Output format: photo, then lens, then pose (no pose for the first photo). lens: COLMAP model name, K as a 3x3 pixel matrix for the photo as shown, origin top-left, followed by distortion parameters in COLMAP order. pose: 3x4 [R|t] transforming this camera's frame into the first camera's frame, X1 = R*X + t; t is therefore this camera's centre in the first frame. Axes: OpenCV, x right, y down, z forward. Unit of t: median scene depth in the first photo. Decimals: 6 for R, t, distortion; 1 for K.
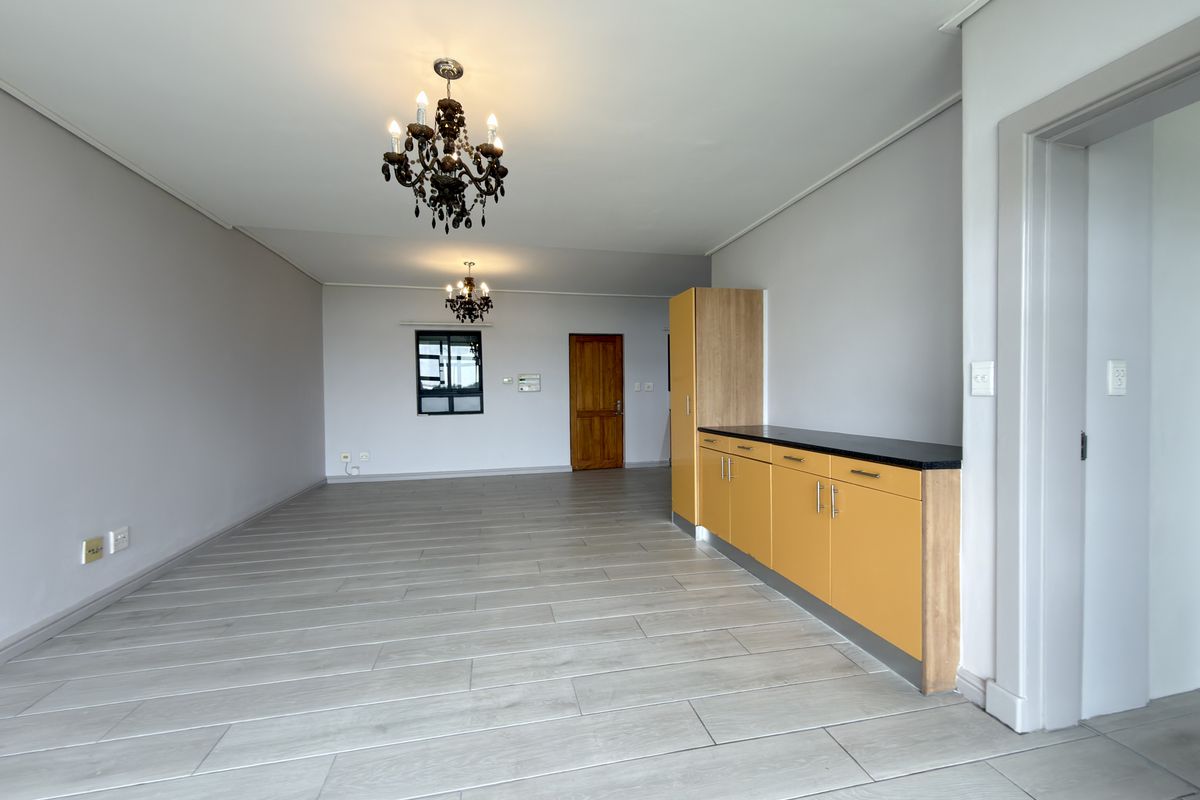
lens RADIAL K [[479.9, 0, 600.9], [0, 479.9, 402.1], [0, 0, 1]] dist [-0.001253, -0.000153]
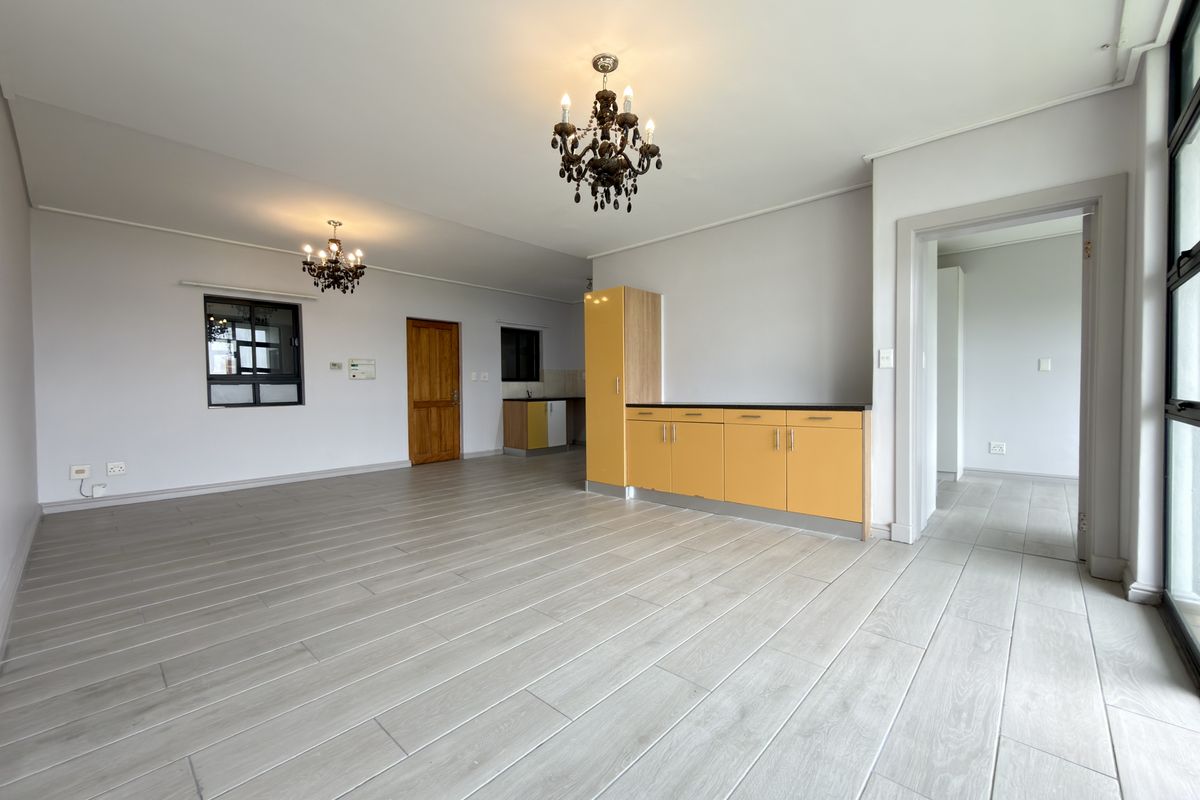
lens RADIAL K [[479.9, 0, 603.7], [0, 479.9, 398.9], [0, 0, 1]] dist [-0.001253, -0.000153]
pose [[0.821938, -0.008939, 0.569506, -0.541121], [0.014435, 0.999883, -0.005140, 0.047382], [-0.569393, 0.012446, 0.821971, 0.055570]]
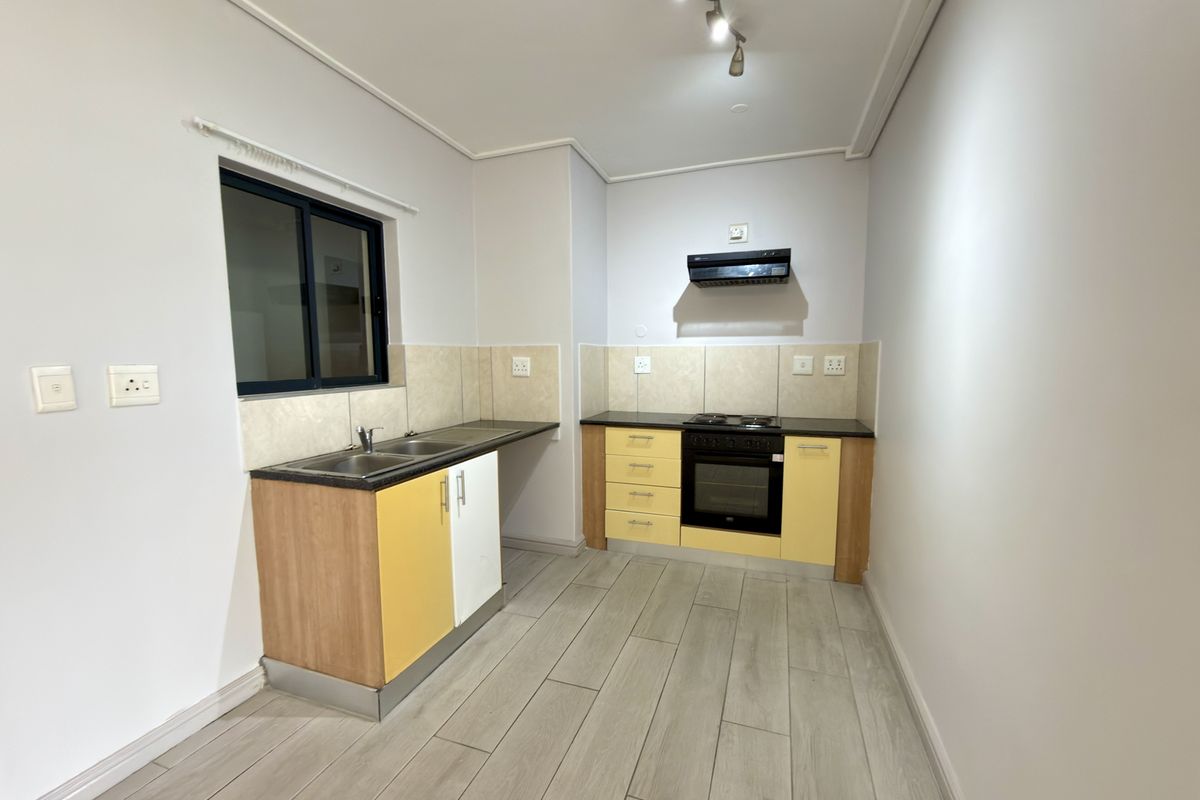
lens RADIAL K [[479.9, 0, 605.5], [0, 479.9, 407.9], [0, 0, 1]] dist [-0.001253, -0.000153]
pose [[0.535675, -0.076404, 0.840961, 0.069894], [0.016425, 0.996653, 0.080087, -0.068937], [-0.844265, -0.029088, 0.535136, 1.440684]]
